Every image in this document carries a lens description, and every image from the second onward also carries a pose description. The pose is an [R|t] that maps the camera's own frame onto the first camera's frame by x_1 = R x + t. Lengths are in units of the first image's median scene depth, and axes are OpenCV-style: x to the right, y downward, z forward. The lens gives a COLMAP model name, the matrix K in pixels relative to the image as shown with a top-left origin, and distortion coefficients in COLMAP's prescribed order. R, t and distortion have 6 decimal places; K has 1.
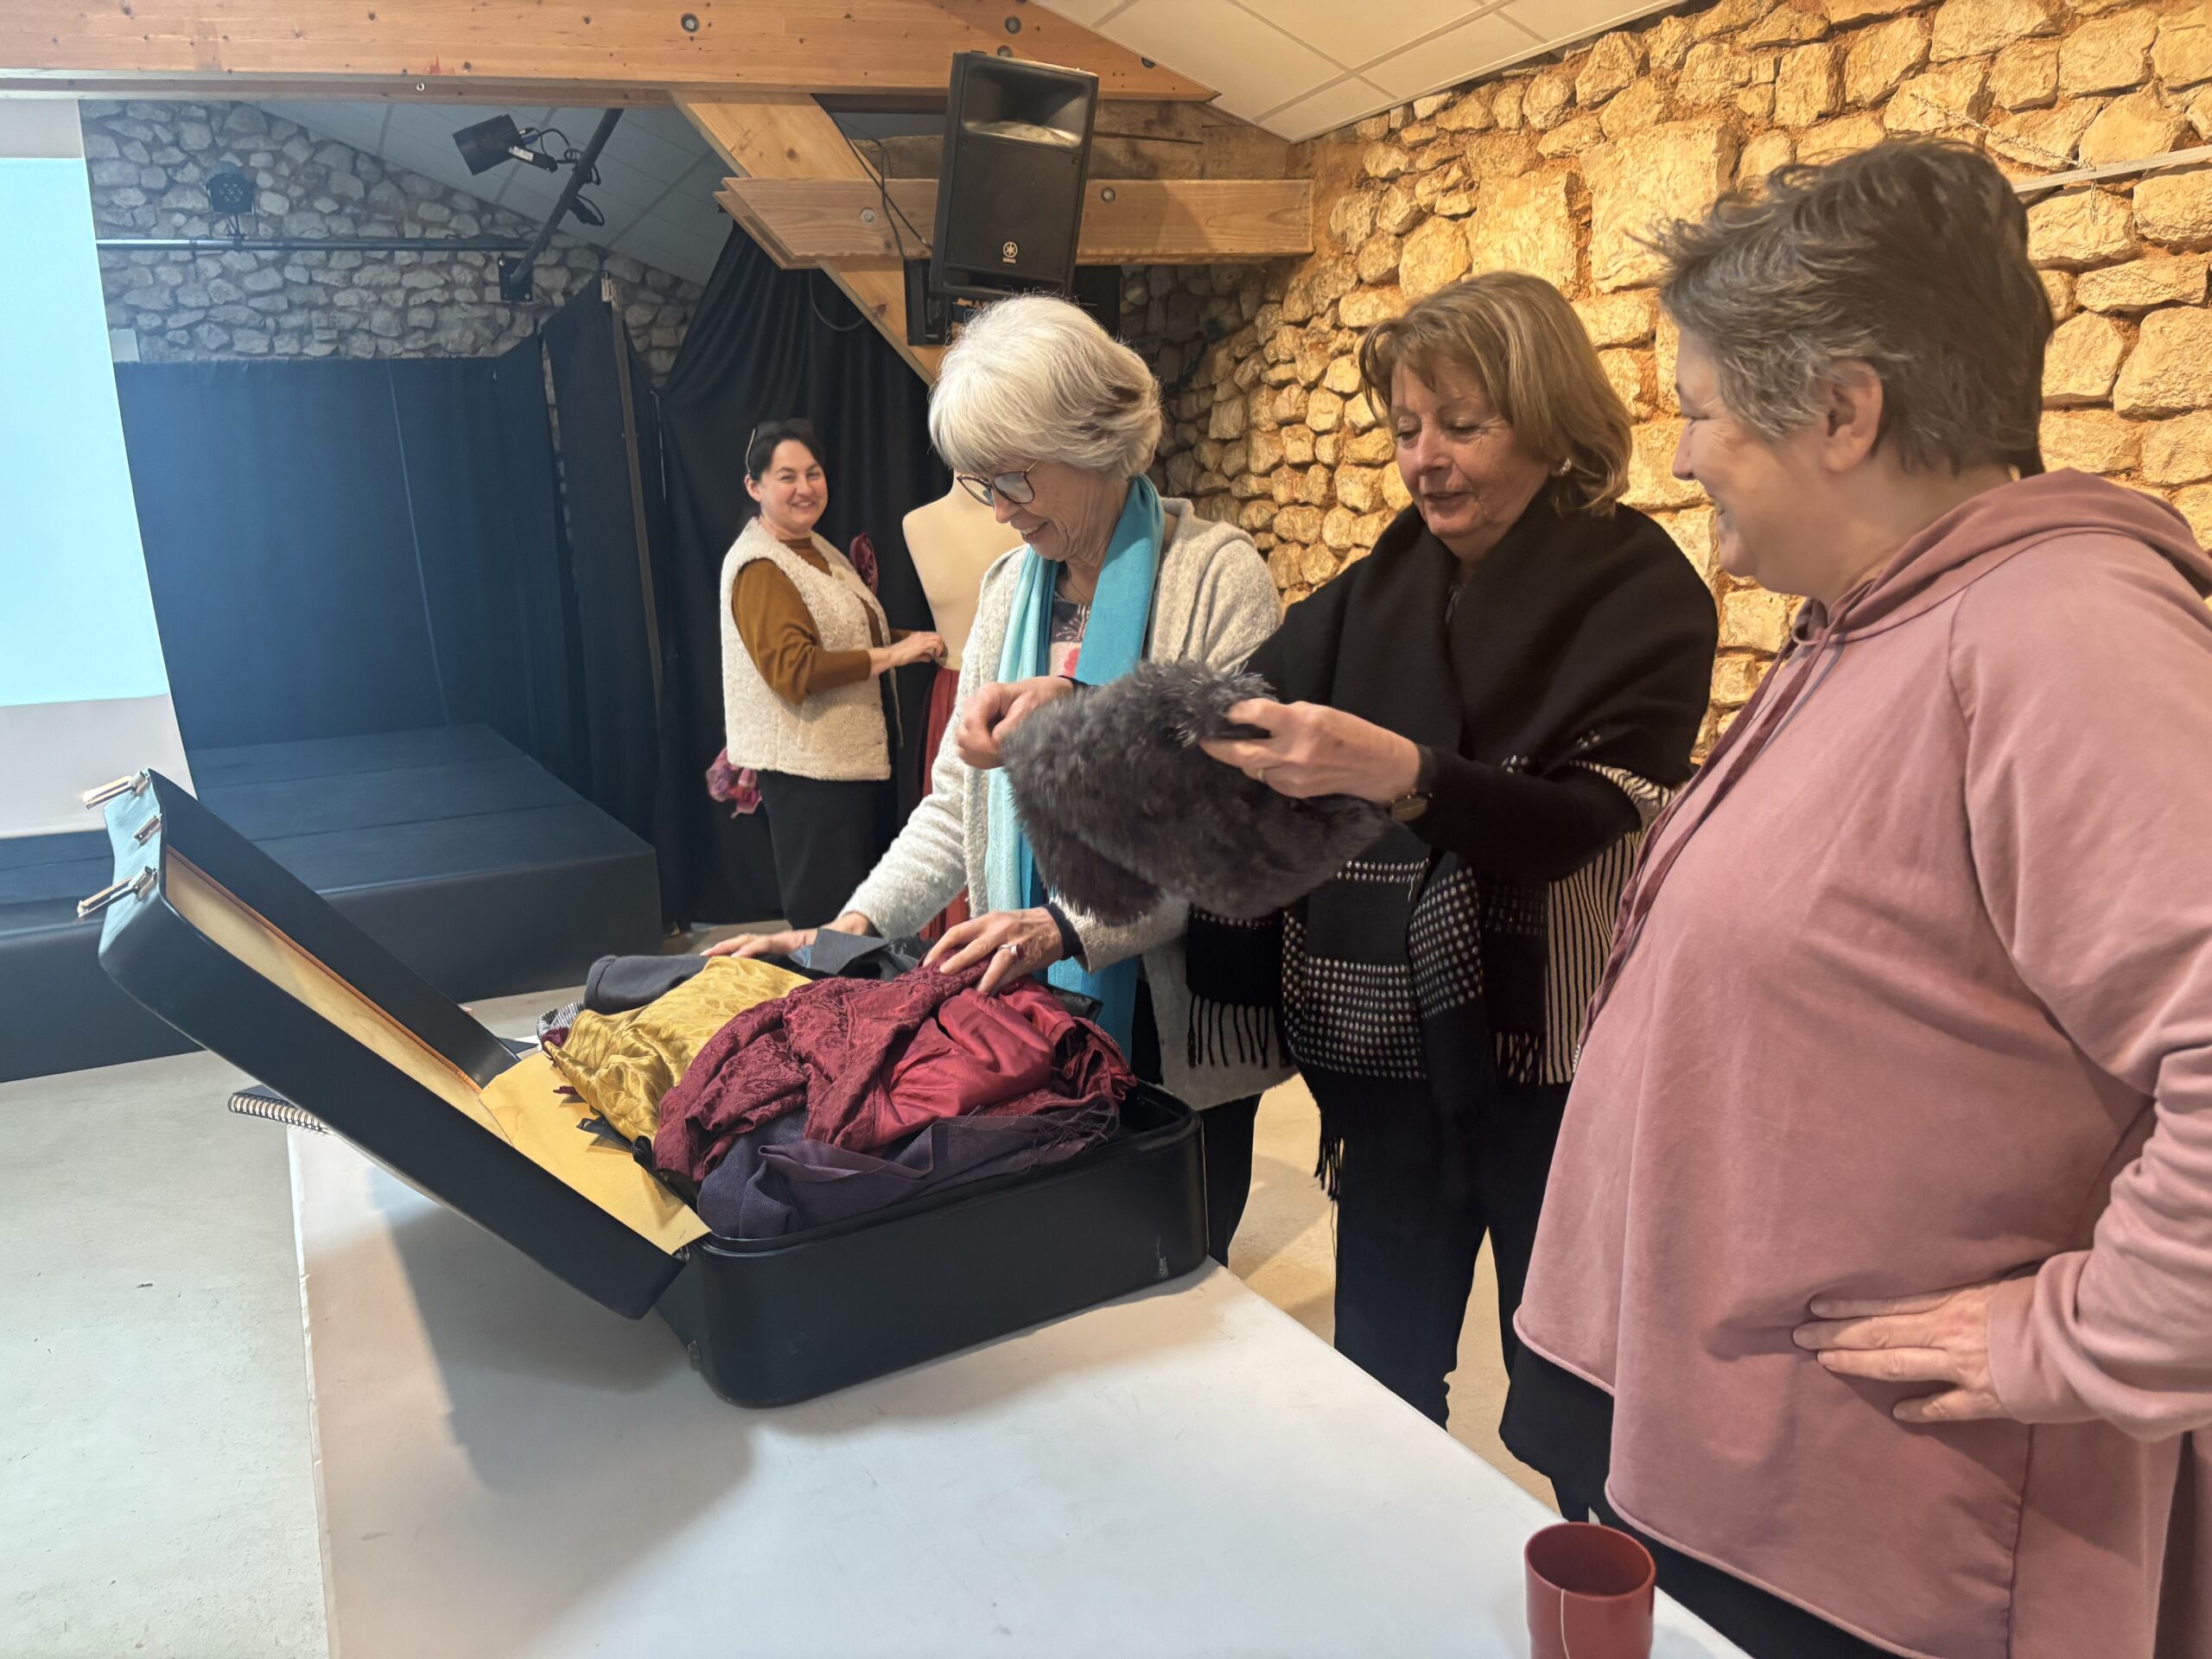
lens RADIAL K [[1643.5, 0, 1106.0], [0, 1643.5, 829.5], [0, 0, 1]] dist [0.078125, -0.110290]
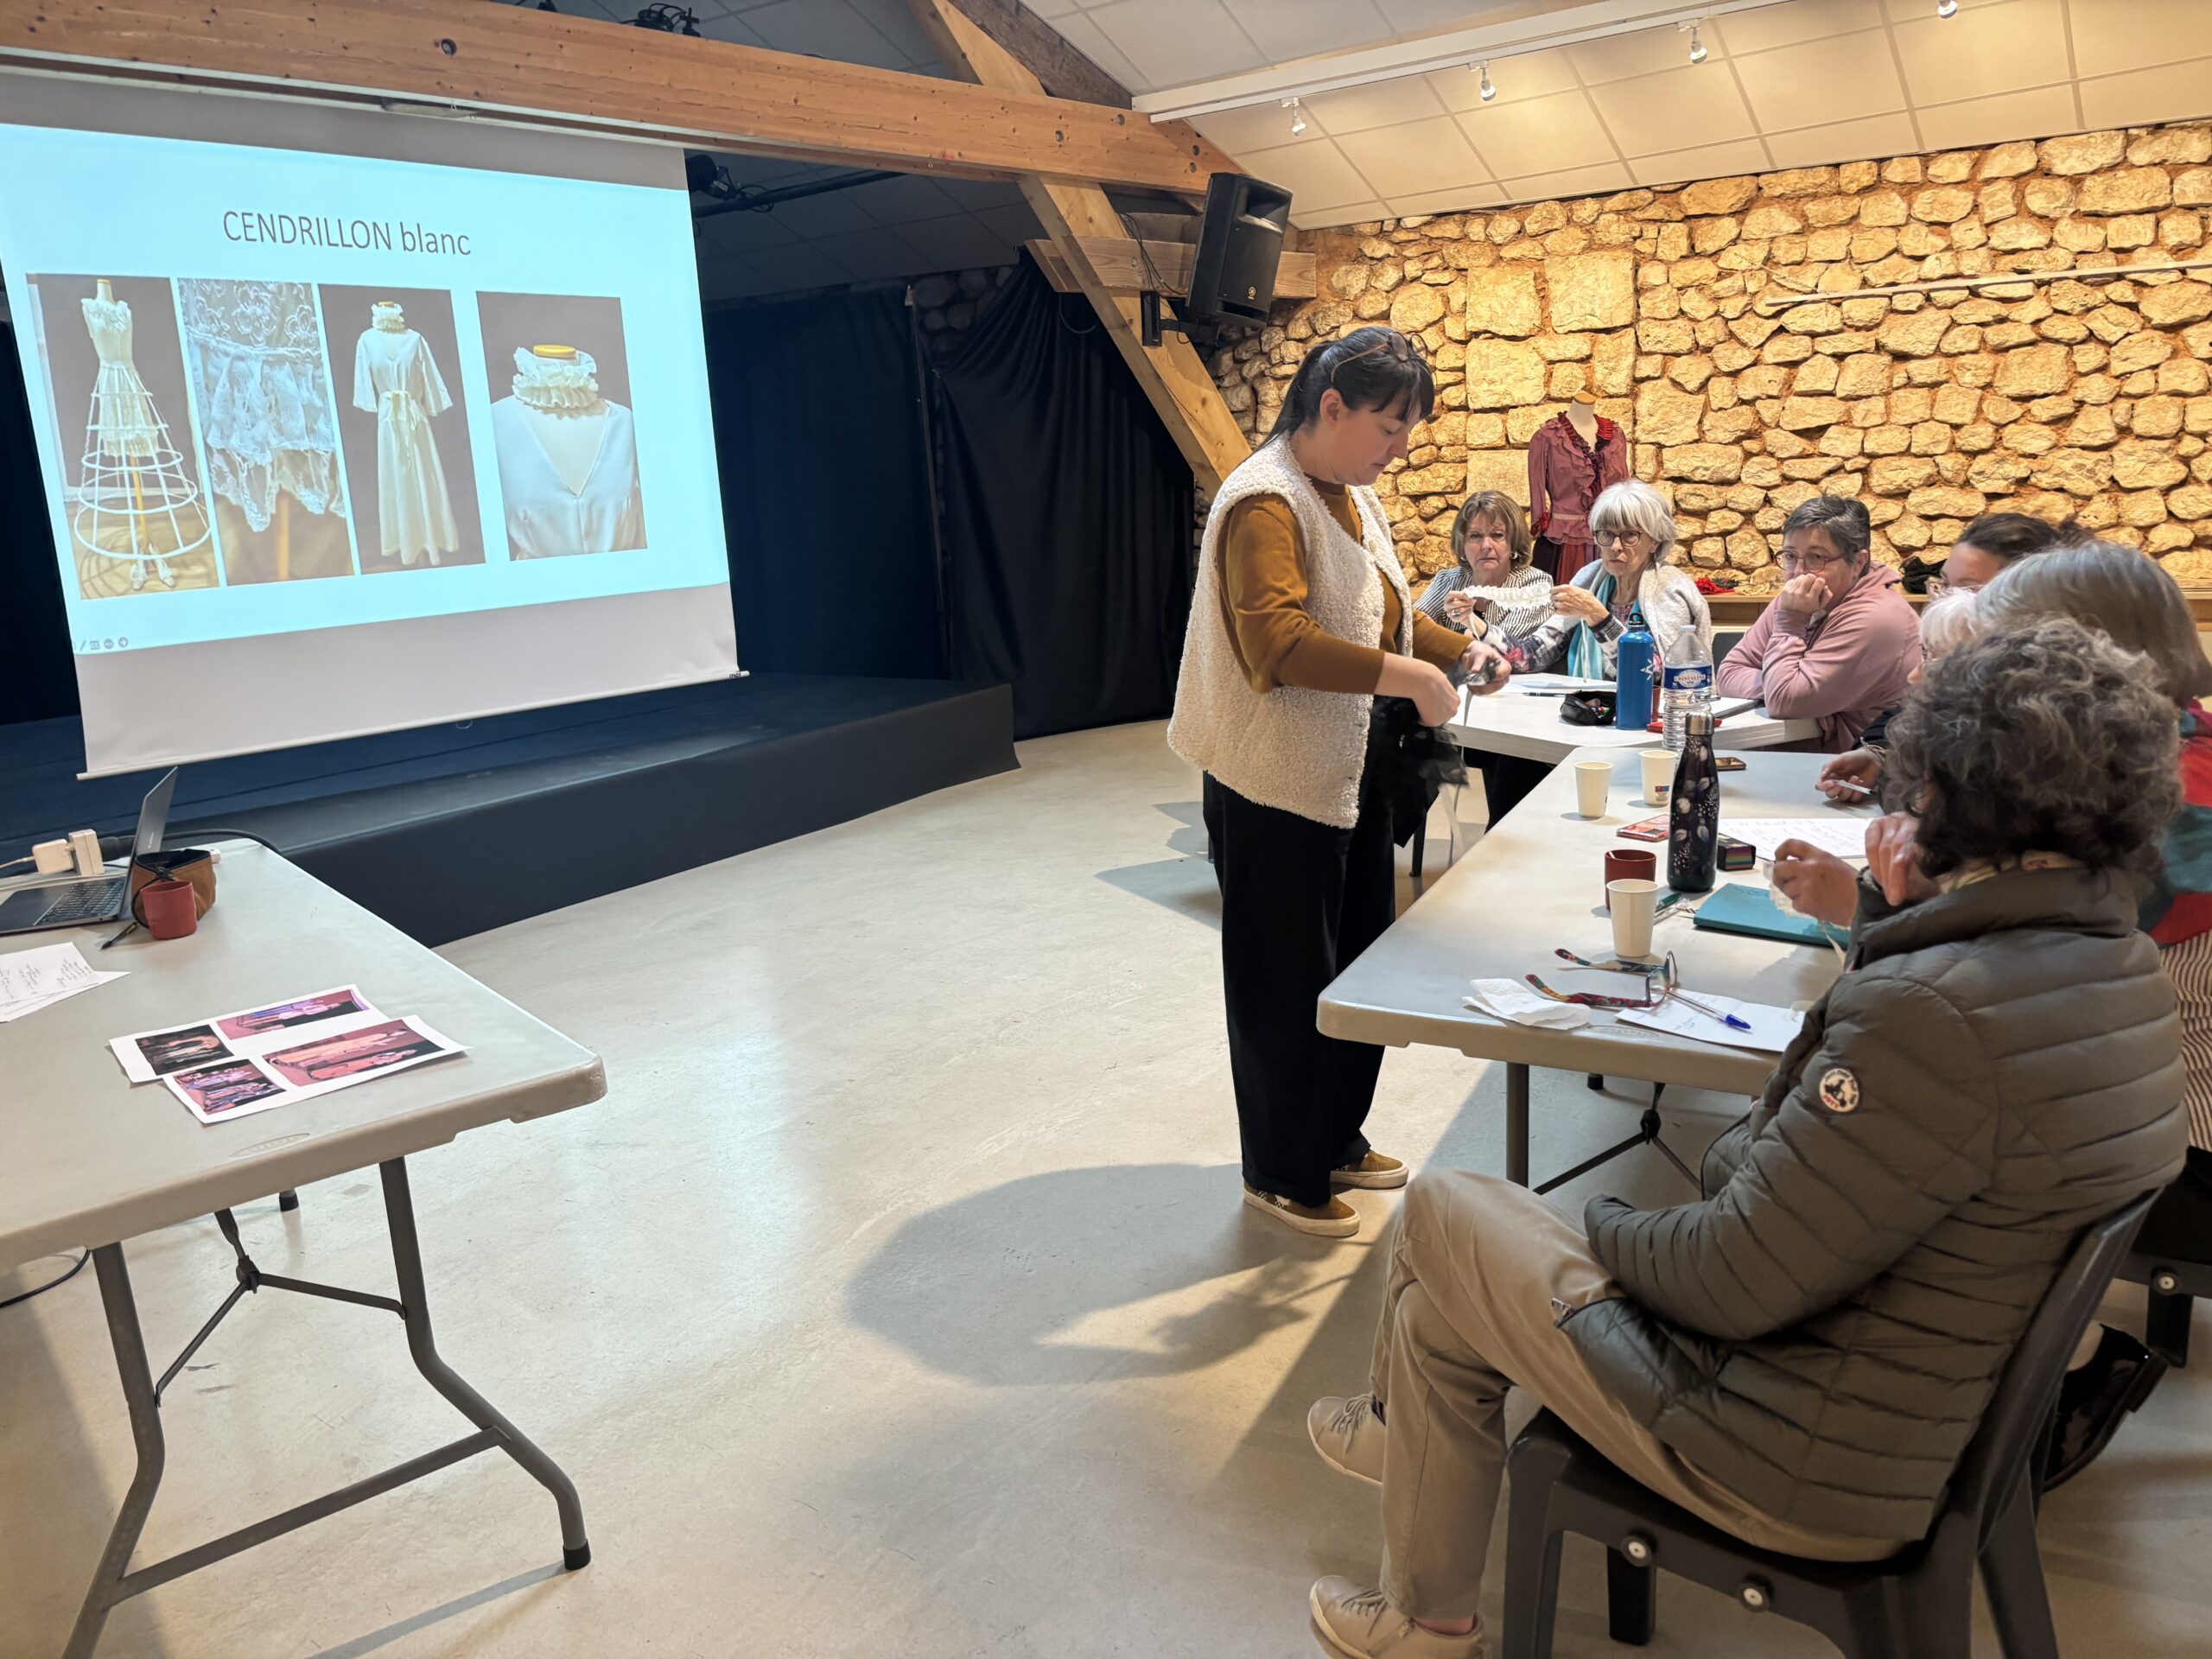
lens RADIAL K [[1735.8, 0, 1106.0], [0, 1735.8, 829.5], [0, 0, 1]] dist [0.001432, -0.034169]
pose [[0.851140, -0.106496, 0.514023, -1.177660], [0.116400, 0.993117, 0.013016, 0.150082], [-0.511871, 0.048754, 0.857678, -0.398118]]
